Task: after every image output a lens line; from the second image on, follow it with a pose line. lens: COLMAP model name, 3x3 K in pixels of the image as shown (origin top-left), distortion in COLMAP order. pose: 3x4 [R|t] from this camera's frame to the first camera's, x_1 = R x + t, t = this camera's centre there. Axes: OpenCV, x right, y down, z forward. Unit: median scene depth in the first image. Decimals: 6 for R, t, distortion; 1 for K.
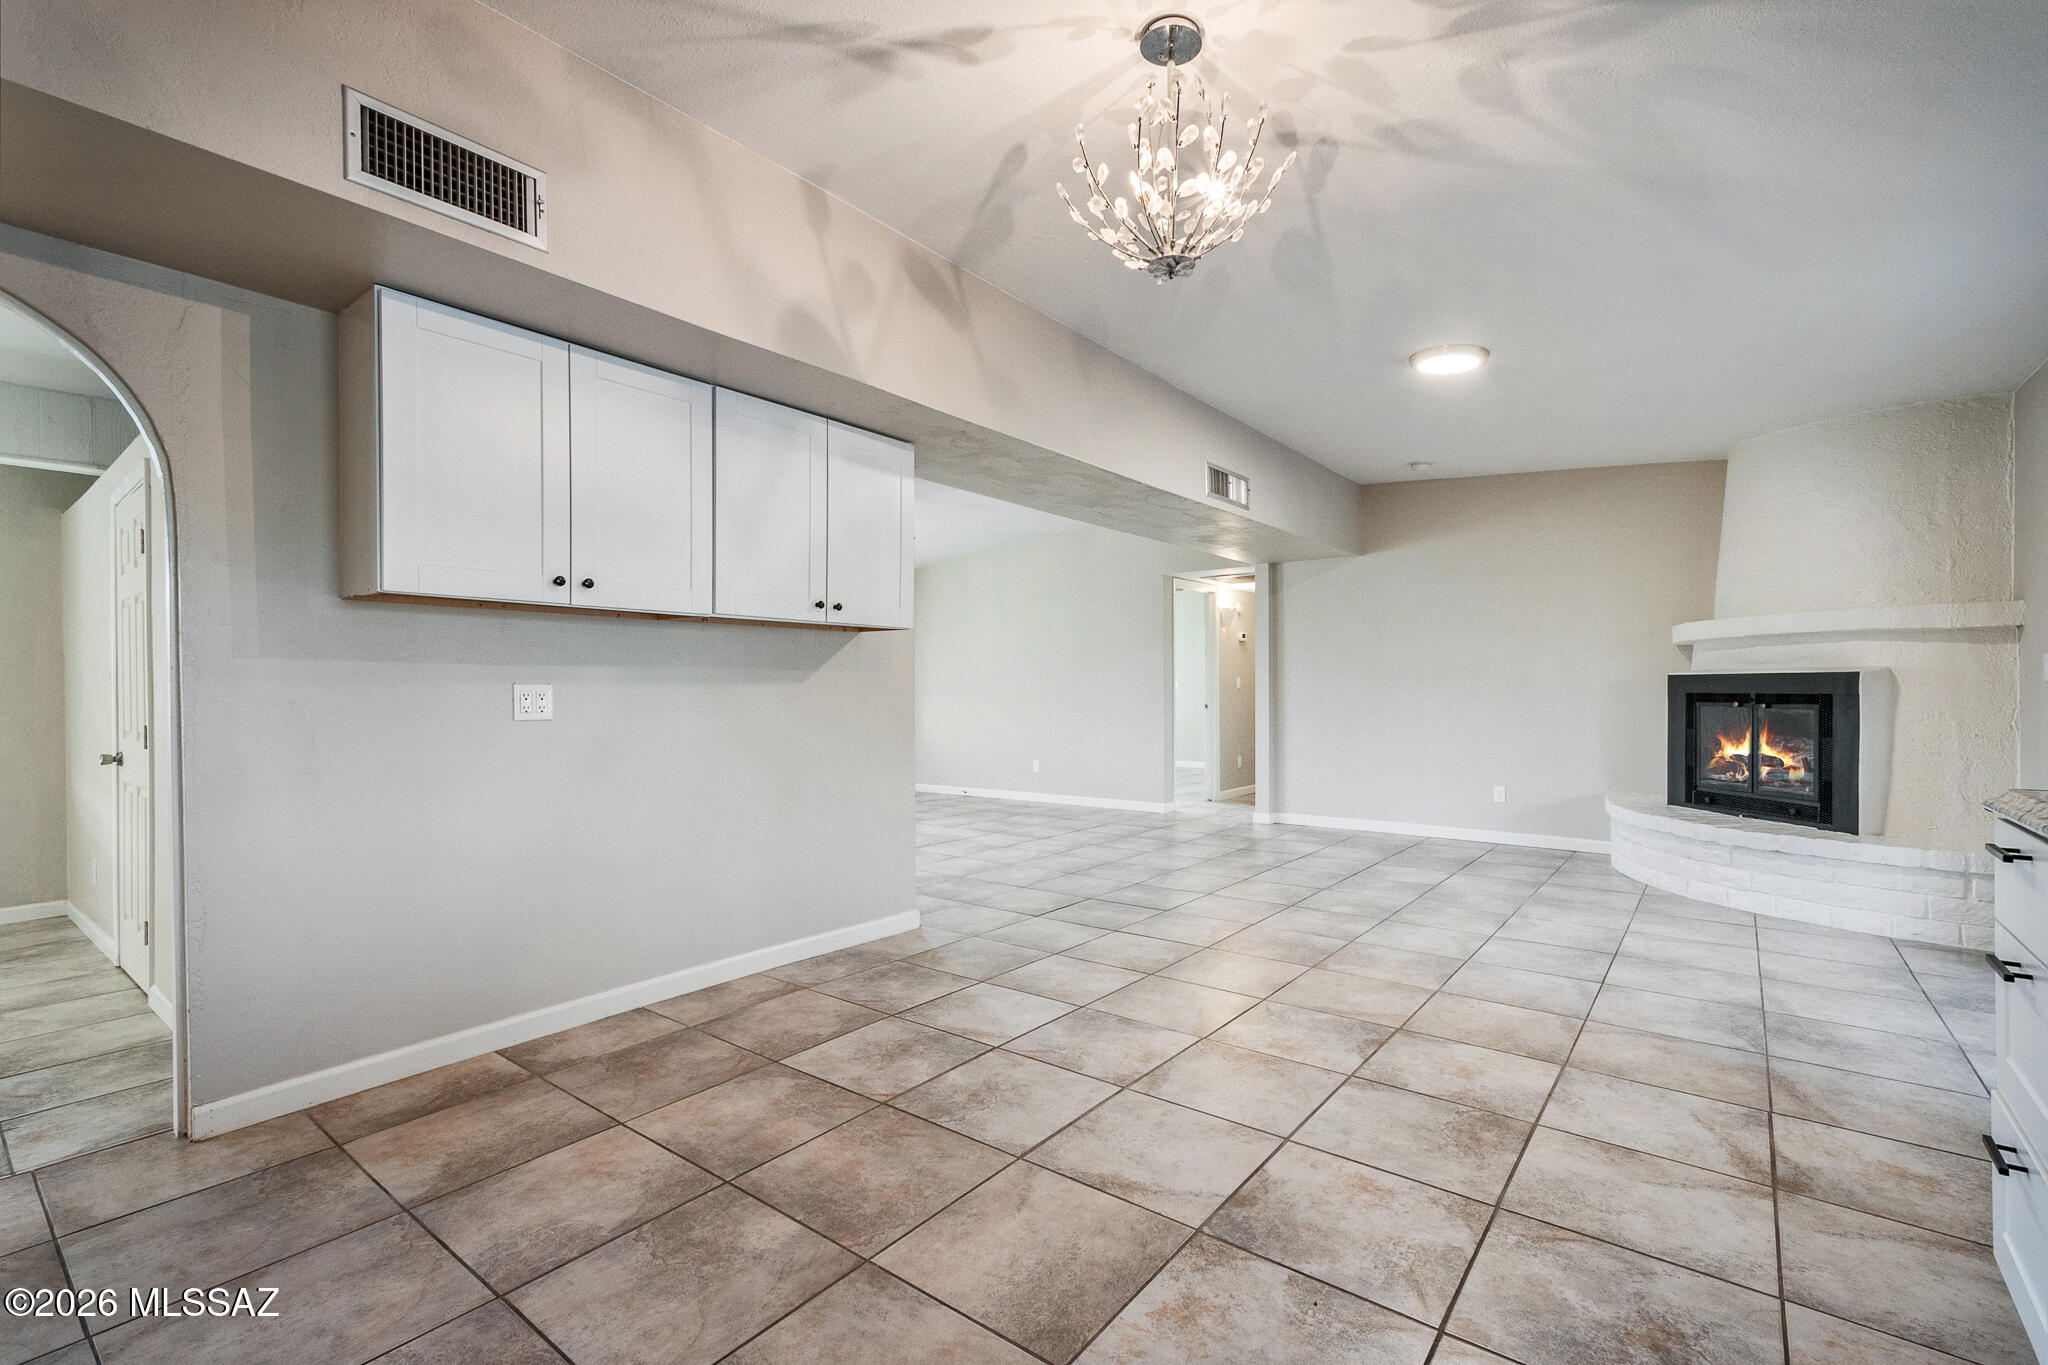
lens RADIAL K [[896.4, 0, 1066.8], [0, 896.4, 685.7], [0, 0, 1]] dist [0.001628, 0.000193]
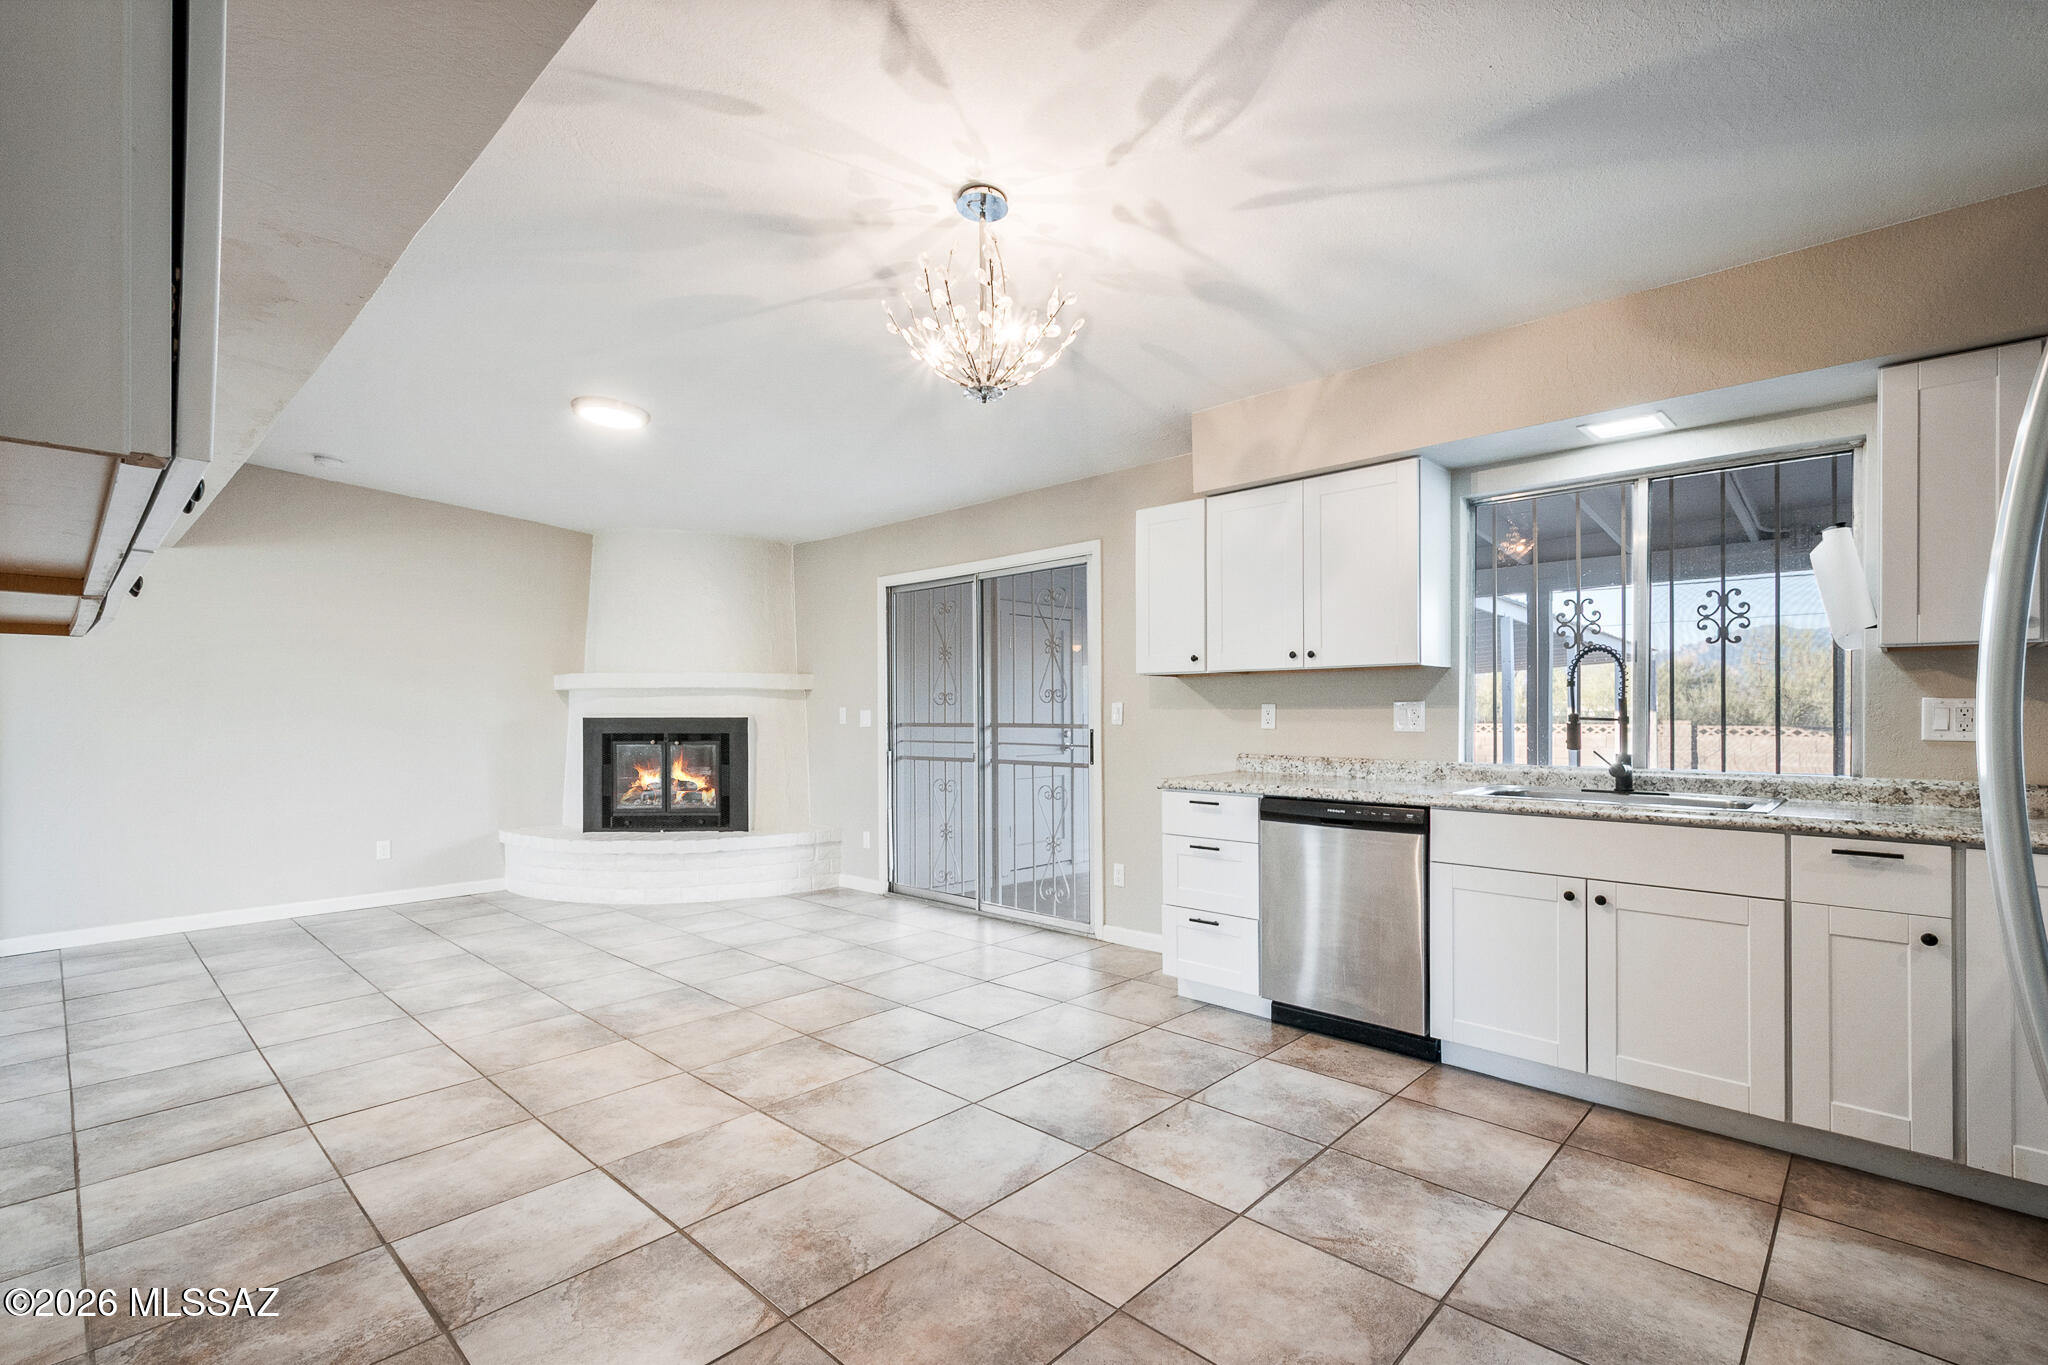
lens RADIAL K [[917.1, 0, 1019.9], [0, 917.1, 698.7], [0, 0, 1]] dist [0.001232, 0.000553]
pose [[0.115666, 0.016340, 0.993154, -0.586306], [0.000289, 0.999864, -0.016484, -0.023598], [-0.993288, 0.002194, 0.115646, 0.443314]]
